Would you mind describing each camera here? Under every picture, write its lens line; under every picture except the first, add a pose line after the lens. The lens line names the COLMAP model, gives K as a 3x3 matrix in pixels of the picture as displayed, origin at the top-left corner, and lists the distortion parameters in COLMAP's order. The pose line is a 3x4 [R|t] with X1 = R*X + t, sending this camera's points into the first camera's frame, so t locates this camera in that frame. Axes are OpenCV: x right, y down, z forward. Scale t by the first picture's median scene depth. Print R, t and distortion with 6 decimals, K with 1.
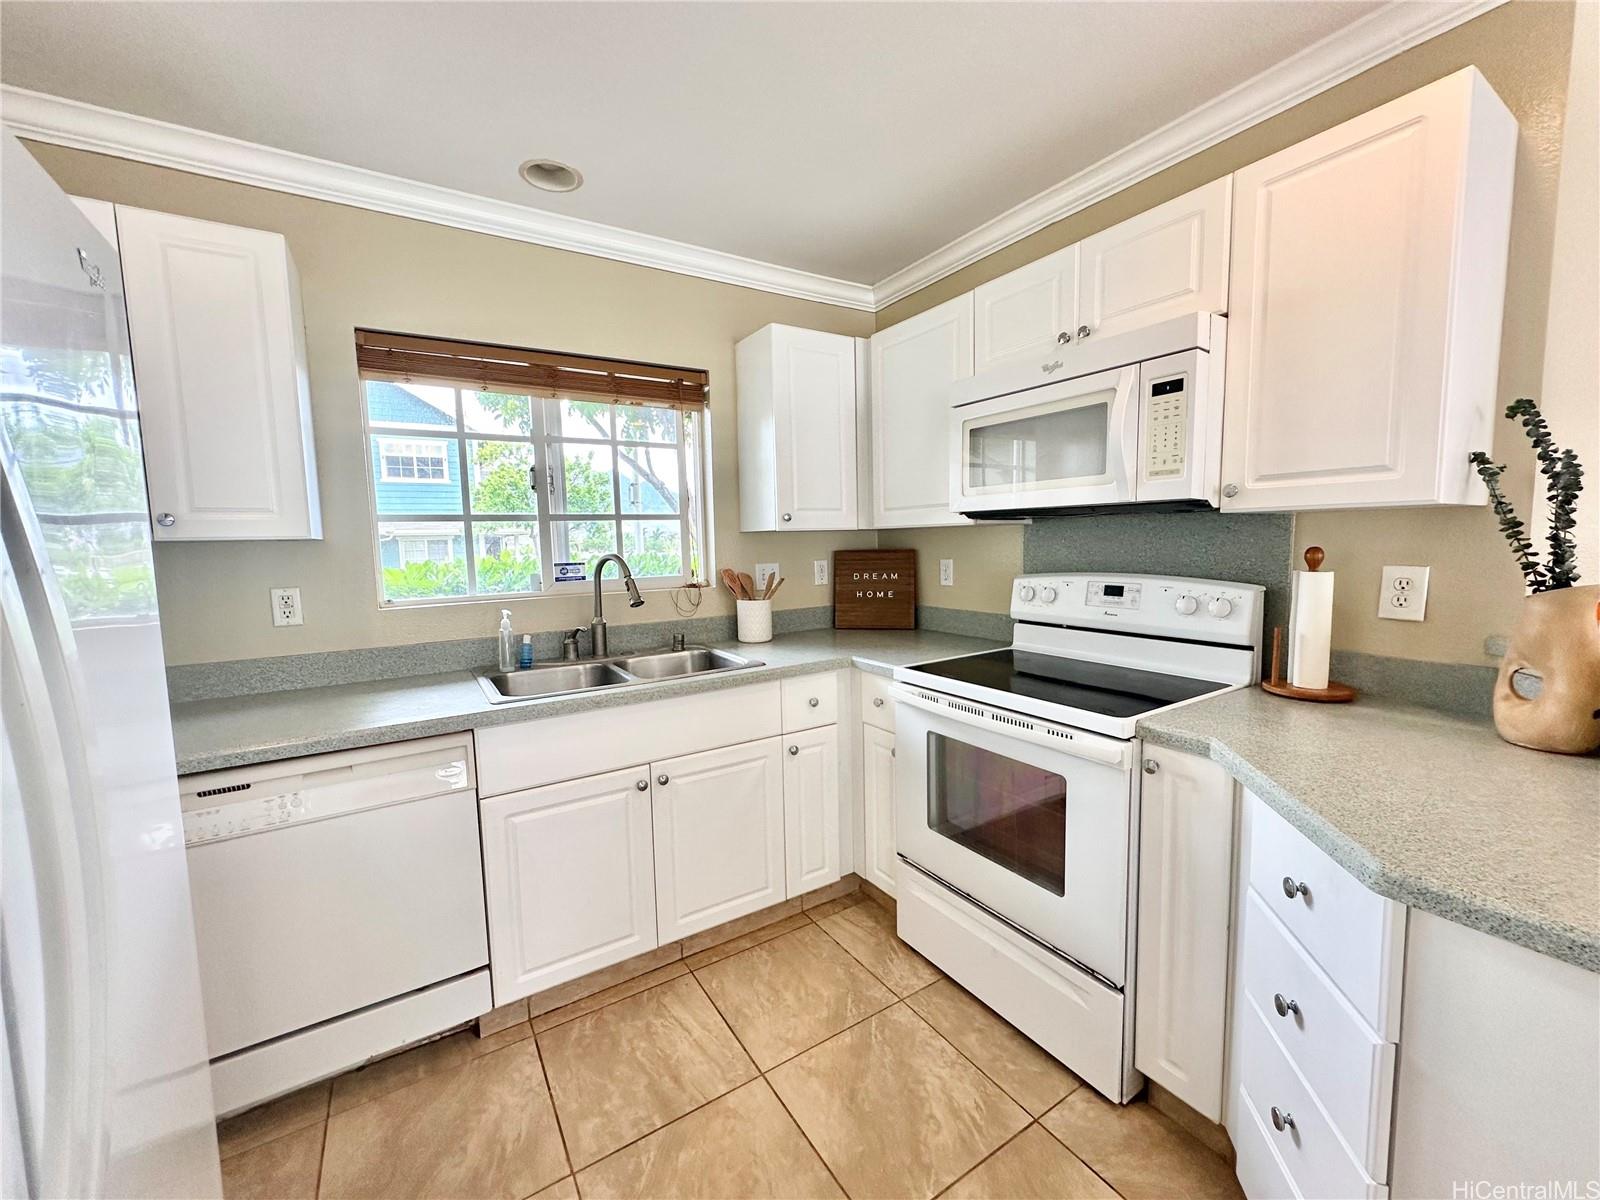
lens RADIAL K [[639.2, 0, 800.0], [0, 639.2, 600.0], [0, 0, 1]] dist [-0.000014, 0.000240]
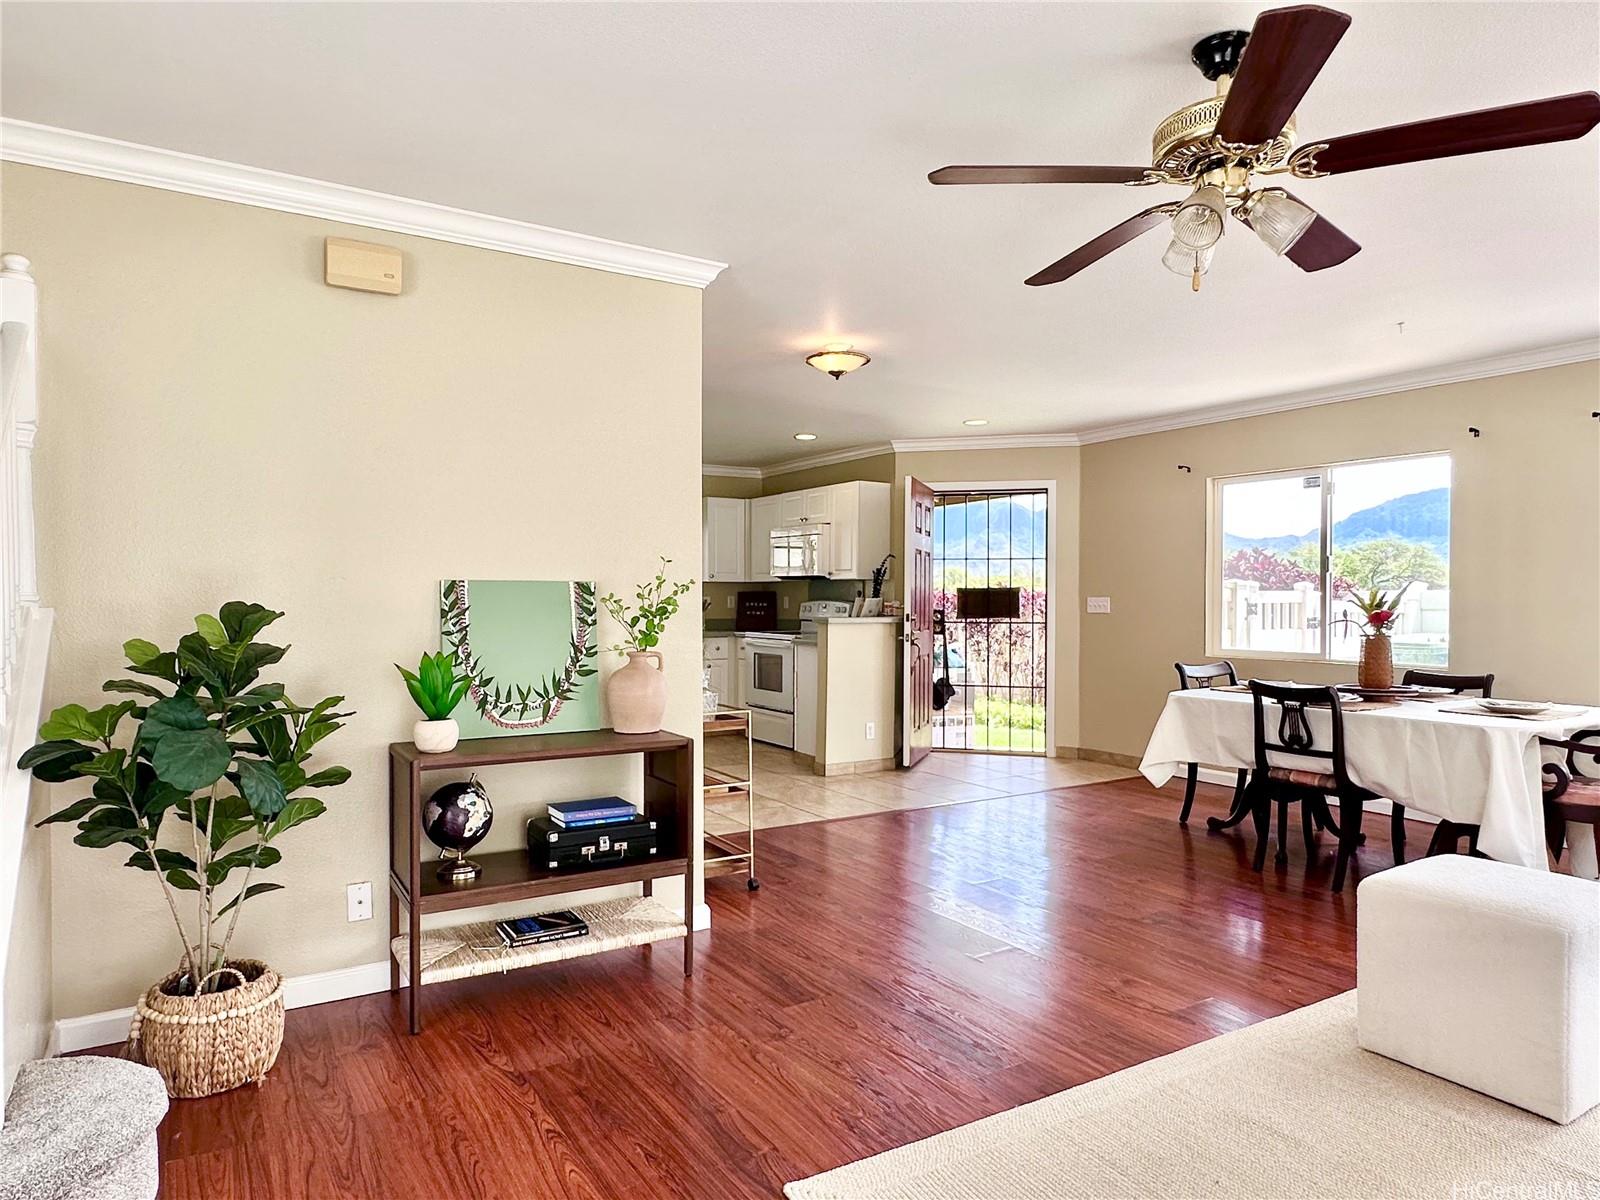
lens RADIAL K [[995.4, 0, 800.0], [0, 995.4, 600.0], [0, 0, 1]] dist [0.000400, 0.000078]
pose [[0.999695, 0.021889, -0.011397, 0.372632], [-0.022804, 0.995899, -0.087547, 0.292713], [0.009433, 0.087780, 0.996095, -2.848135]]
